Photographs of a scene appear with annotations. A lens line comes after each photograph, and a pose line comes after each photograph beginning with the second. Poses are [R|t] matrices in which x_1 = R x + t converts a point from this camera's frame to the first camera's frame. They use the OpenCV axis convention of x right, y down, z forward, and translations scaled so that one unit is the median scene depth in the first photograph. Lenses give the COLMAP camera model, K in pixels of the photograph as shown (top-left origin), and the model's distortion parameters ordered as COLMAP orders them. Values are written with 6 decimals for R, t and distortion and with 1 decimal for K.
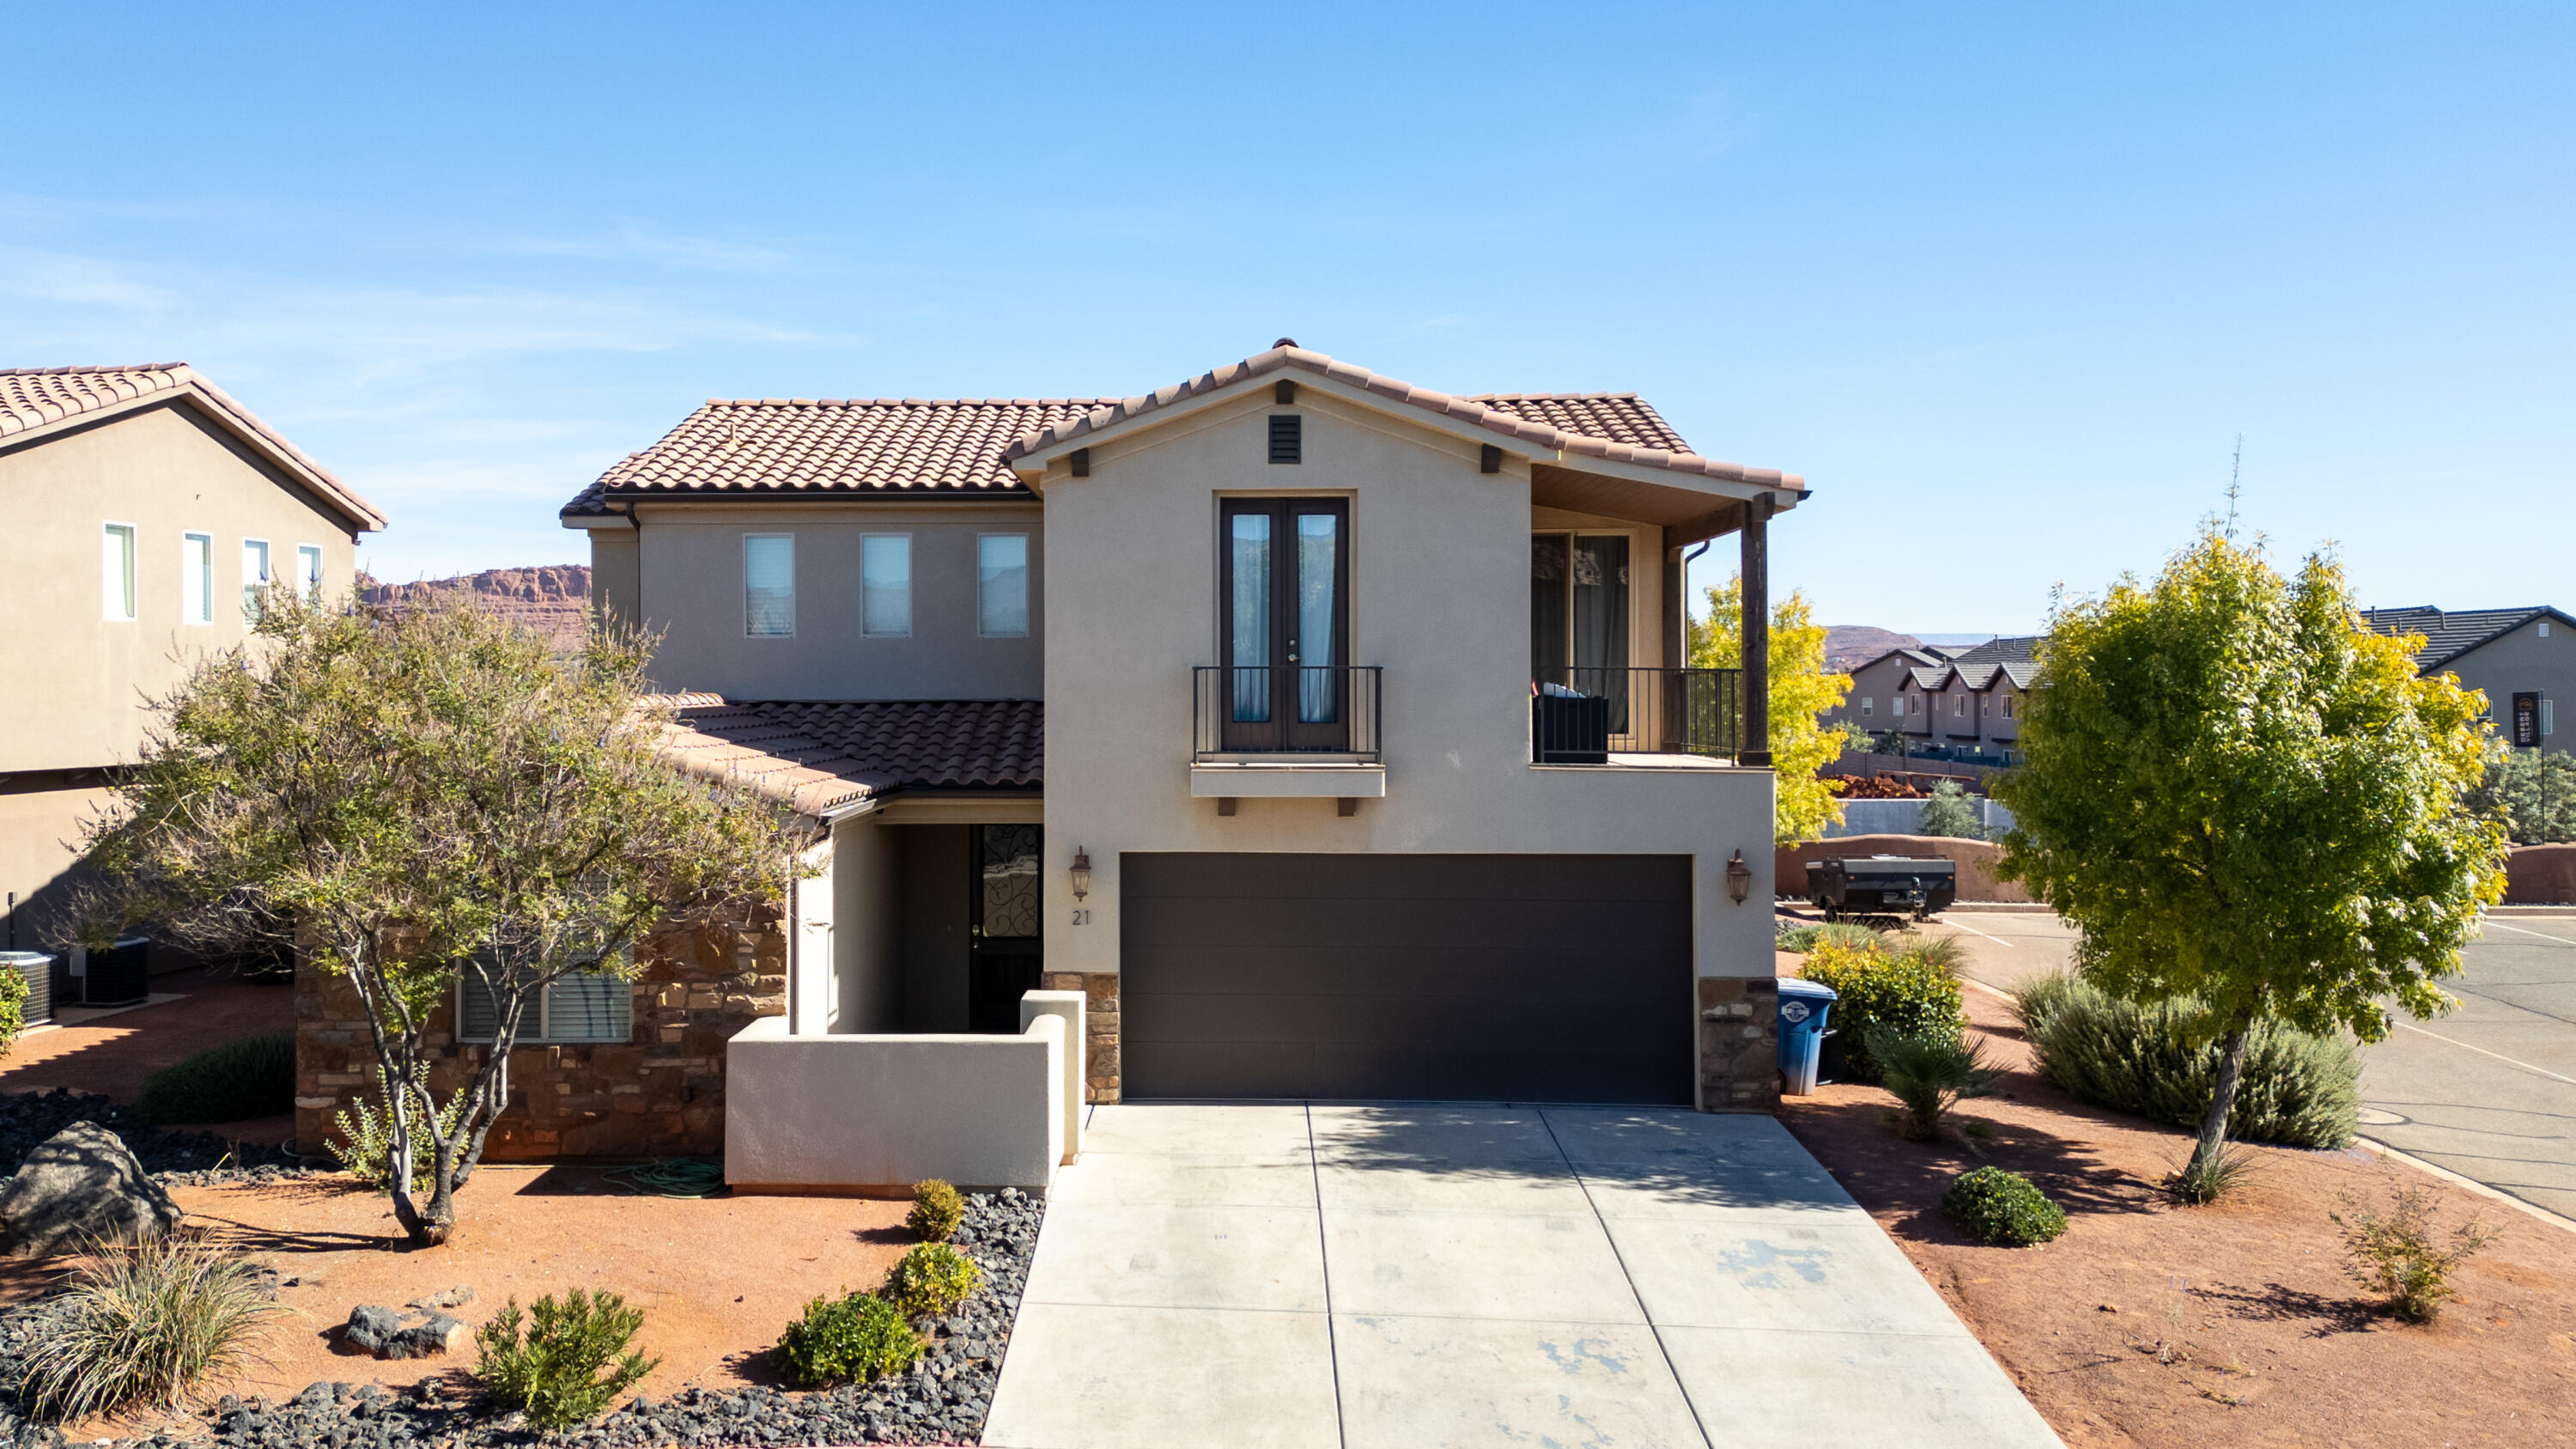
lens RADIAL K [[2024.2, 0, 1164.7], [0, 2024.2, 723.4], [0, 0, 1]] dist [0.043271, -0.002255]
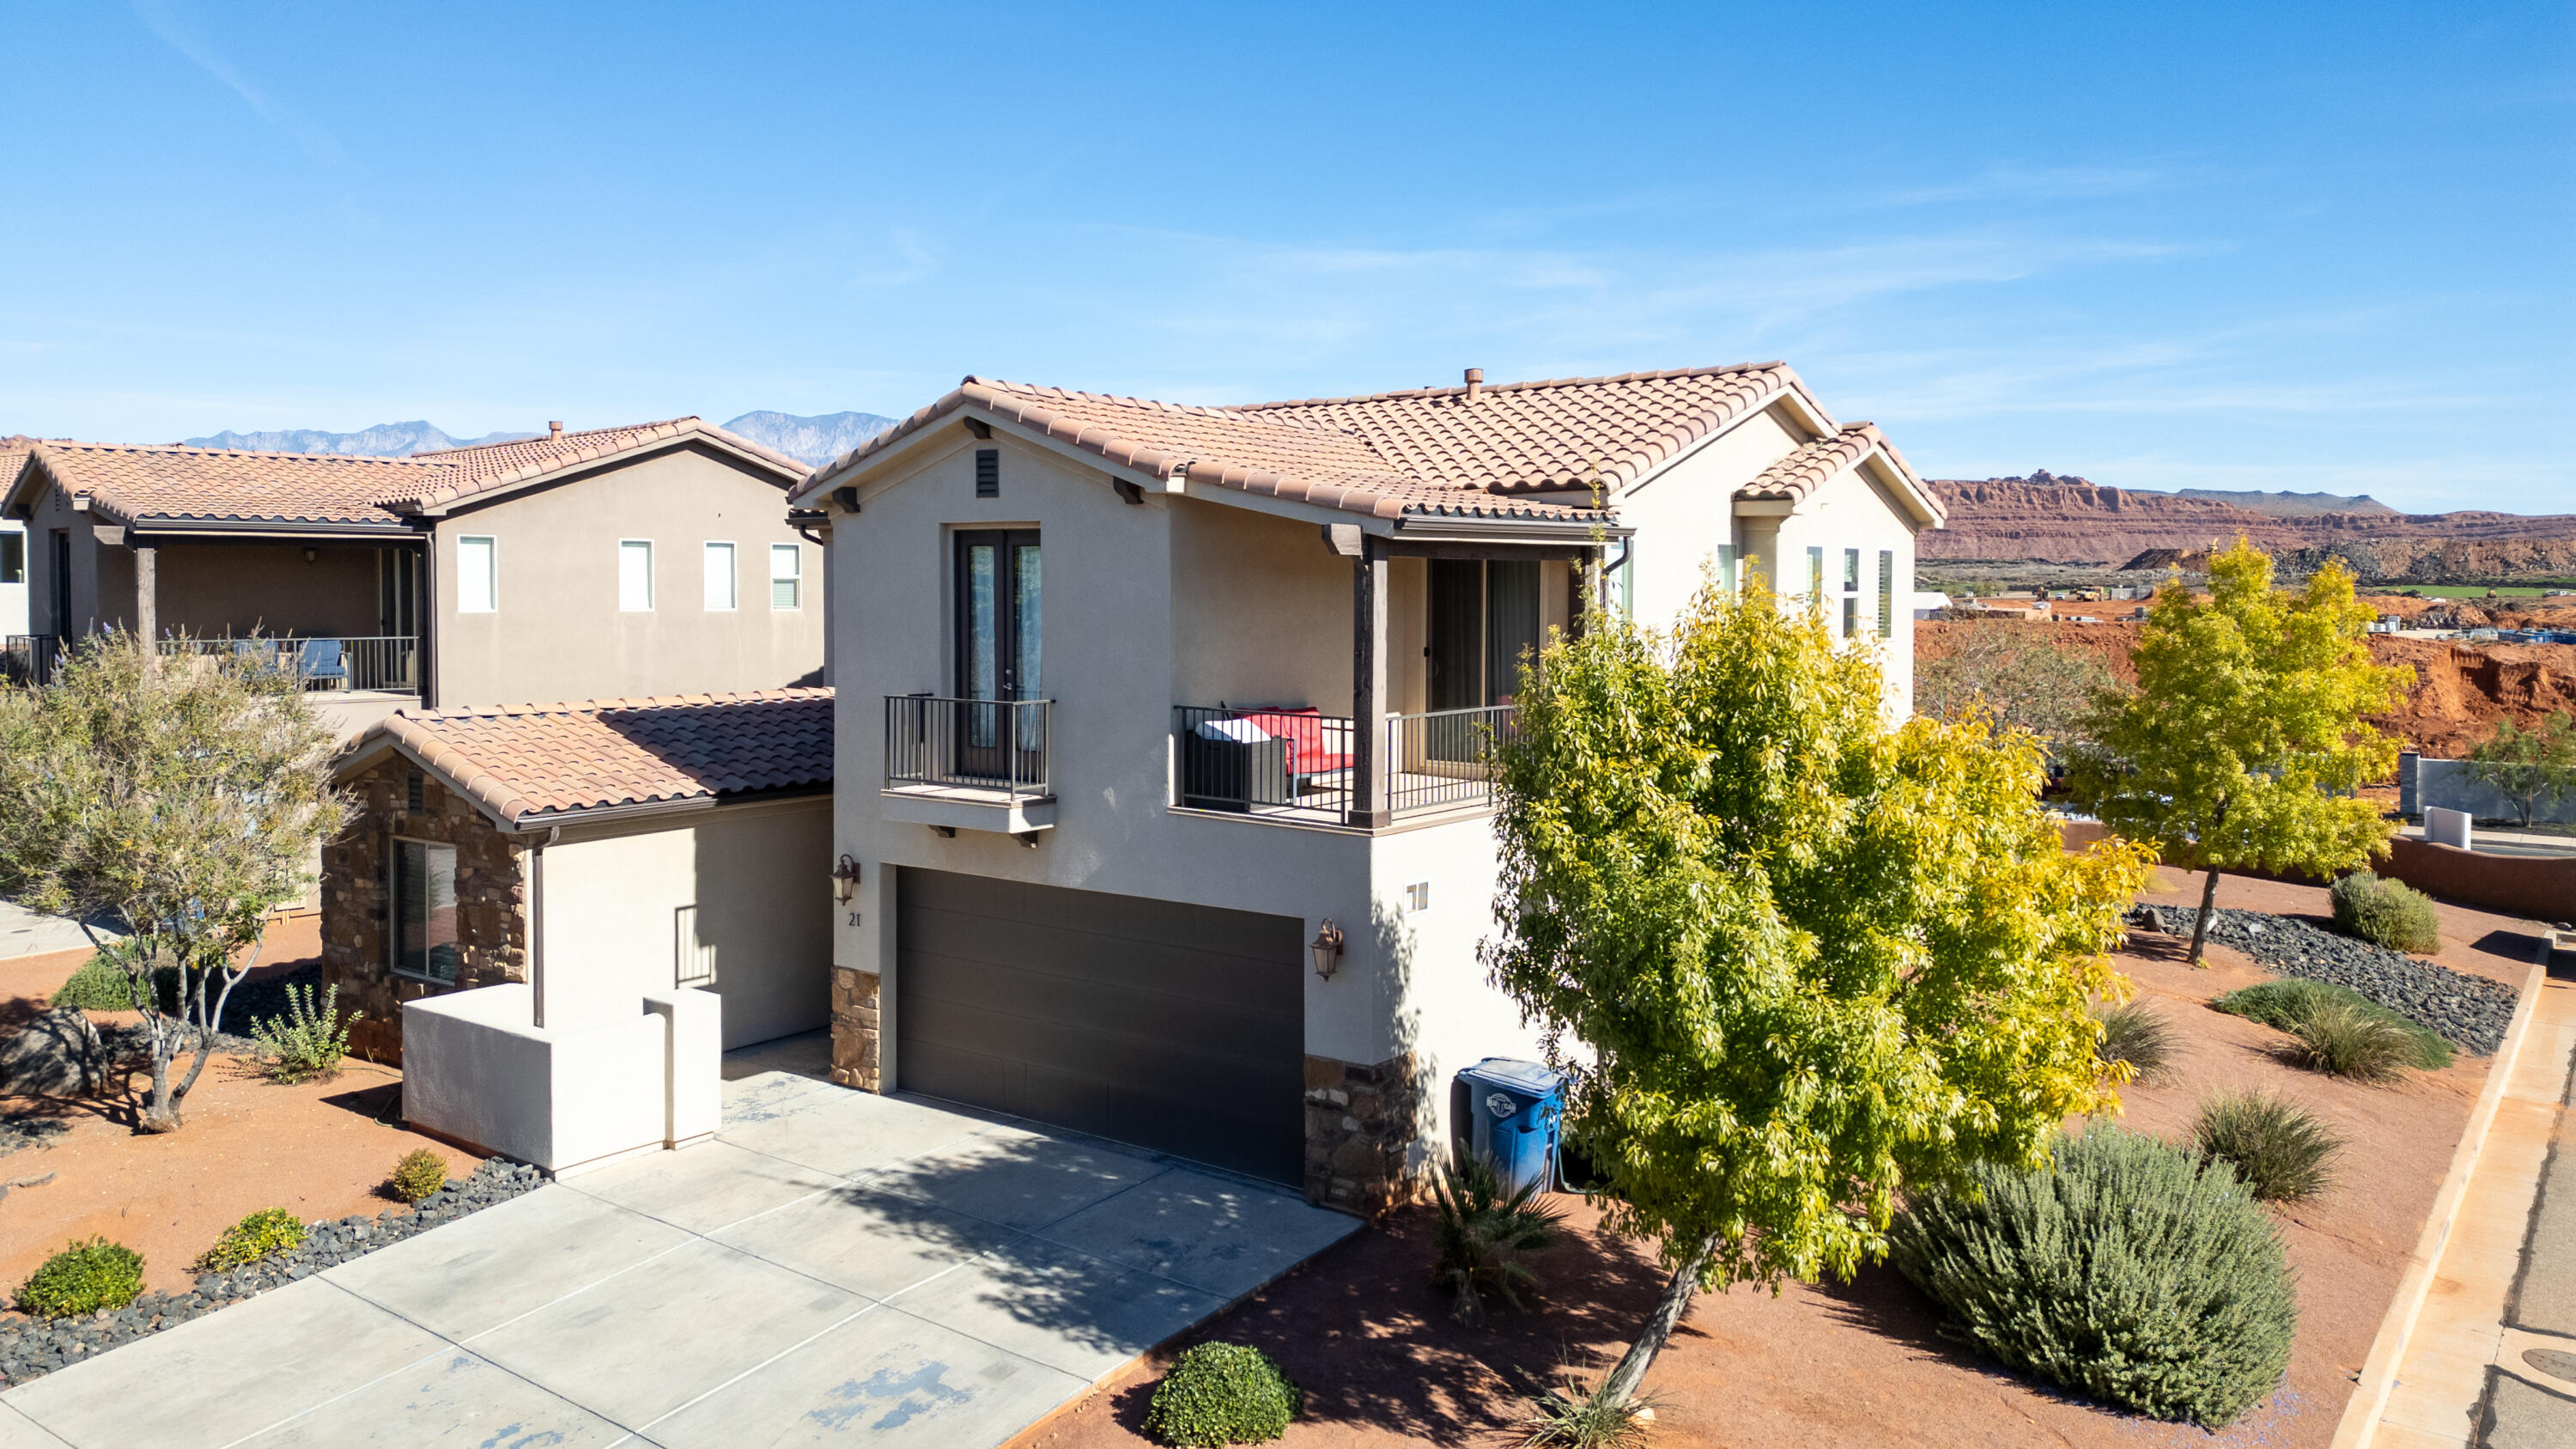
lens RADIAL K [[1785.8, 0, 1334.5], [0, 1785.8, 671.9], [0, 0, 1]] dist [0.084426, -0.099989]
pose [[0.837438, 0.029217, -0.545751, 0.713450], [-0.016876, 0.999476, 0.027612, -0.068999], [0.546272, -0.013914, 0.837492, 0.340919]]
